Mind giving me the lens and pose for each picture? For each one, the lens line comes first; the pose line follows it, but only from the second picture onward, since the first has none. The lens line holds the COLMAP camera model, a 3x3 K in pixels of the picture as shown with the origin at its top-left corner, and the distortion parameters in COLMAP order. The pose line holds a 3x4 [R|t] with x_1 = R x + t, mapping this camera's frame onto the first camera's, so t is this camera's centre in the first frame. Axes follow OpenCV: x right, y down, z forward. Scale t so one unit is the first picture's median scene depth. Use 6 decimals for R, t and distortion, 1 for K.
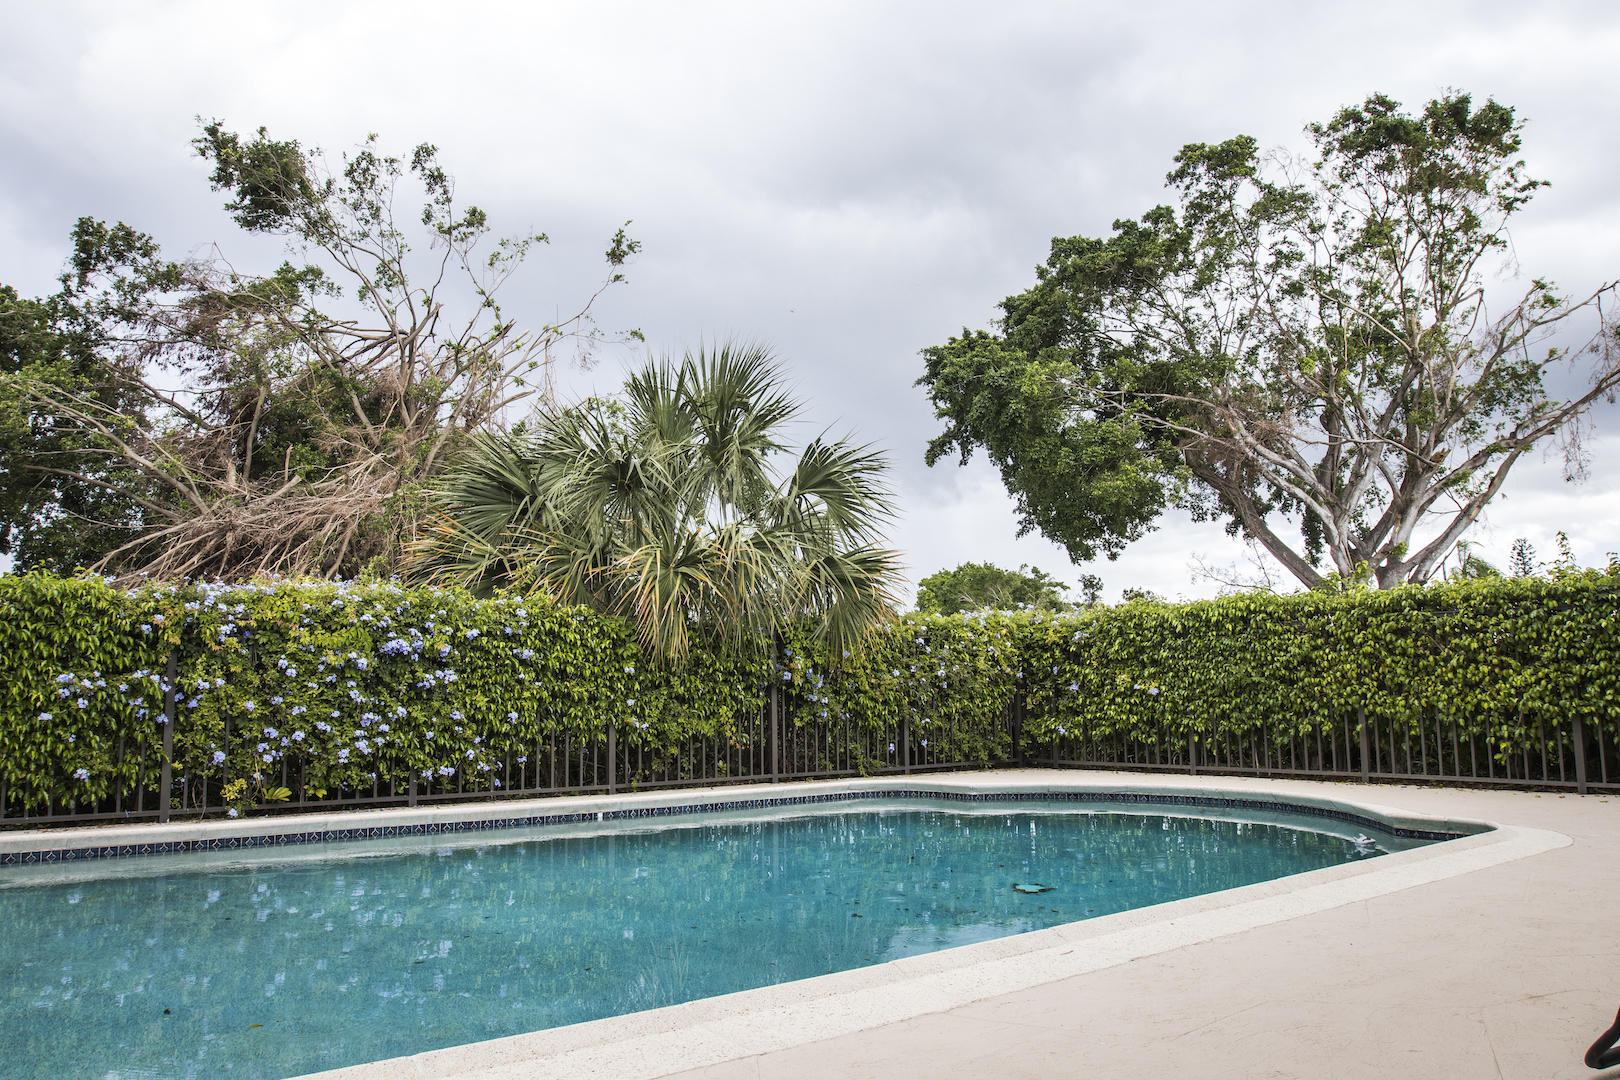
lens RADIAL K [[1228.3, 0, 787.8], [0, 1228.3, 518.5], [0, 0, 1]] dist [-0.081105, 0.090603]
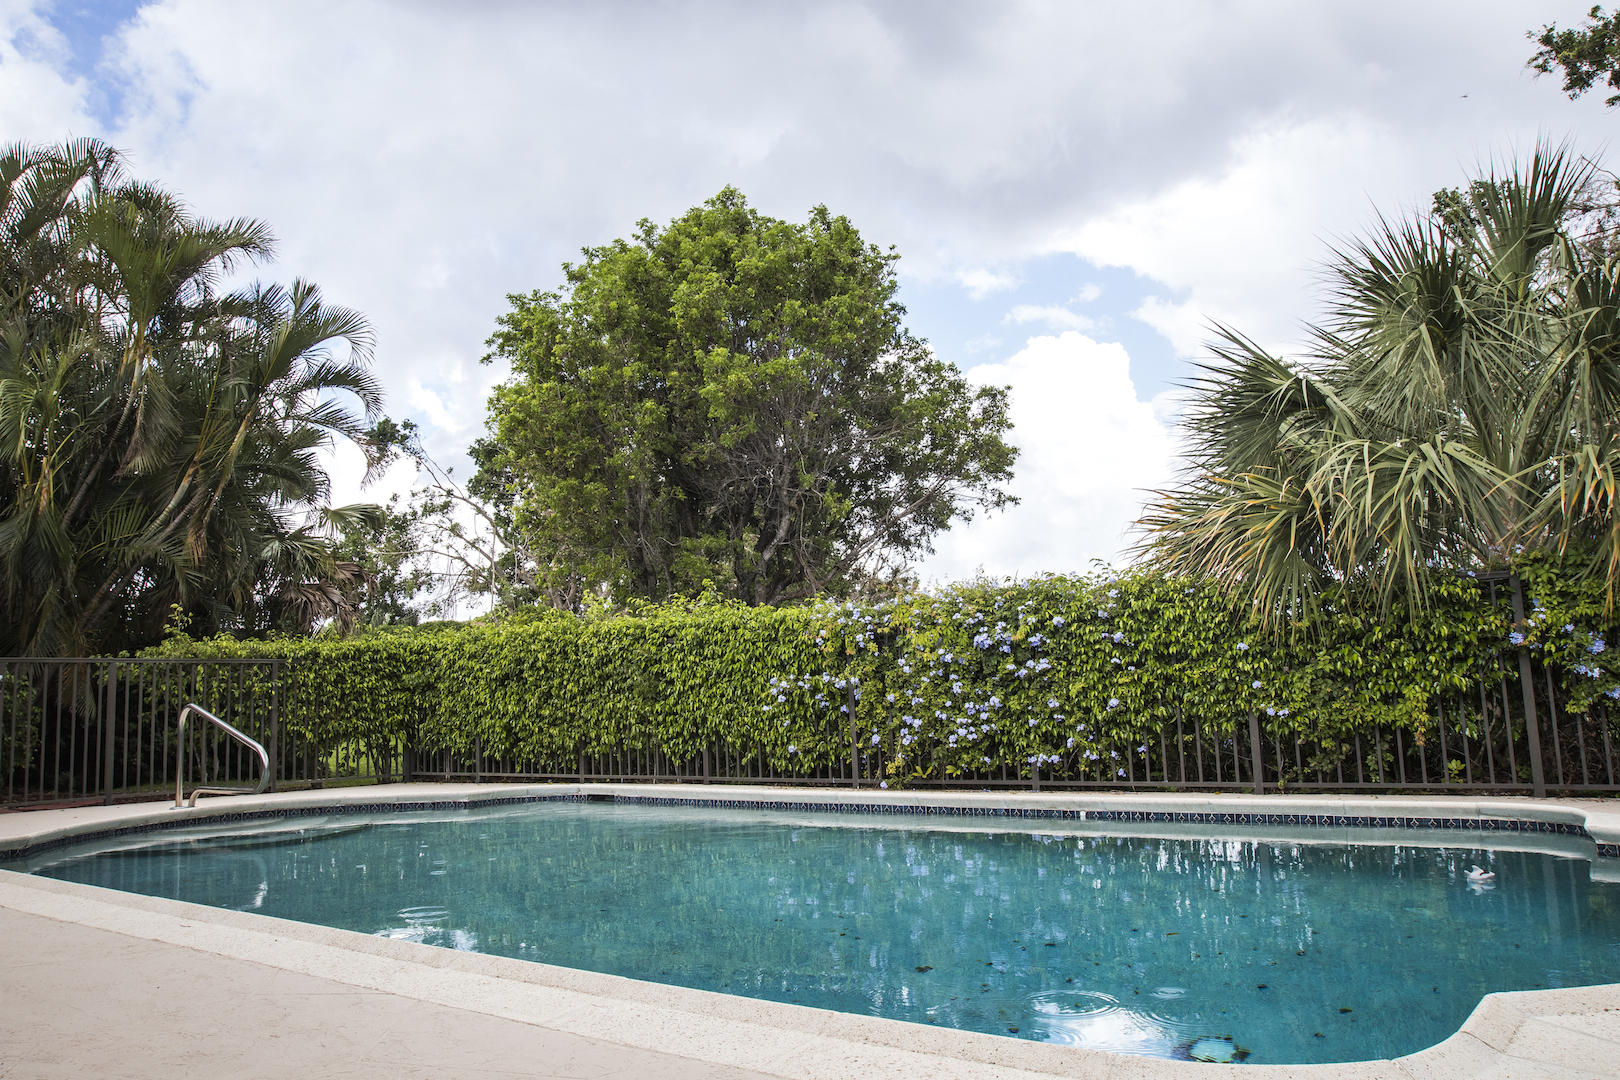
lens RADIAL K [[1228.3, 0, 787.8], [0, 1228.3, 518.5], [0, 0, 1]] dist [-0.081105, 0.090603]
pose [[0.244498, -0.136787, -0.959953, 0.678663], [0.168930, 0.980869, -0.096741, 0.074485], [0.954821, -0.138512, 0.262928, 0.562287]]
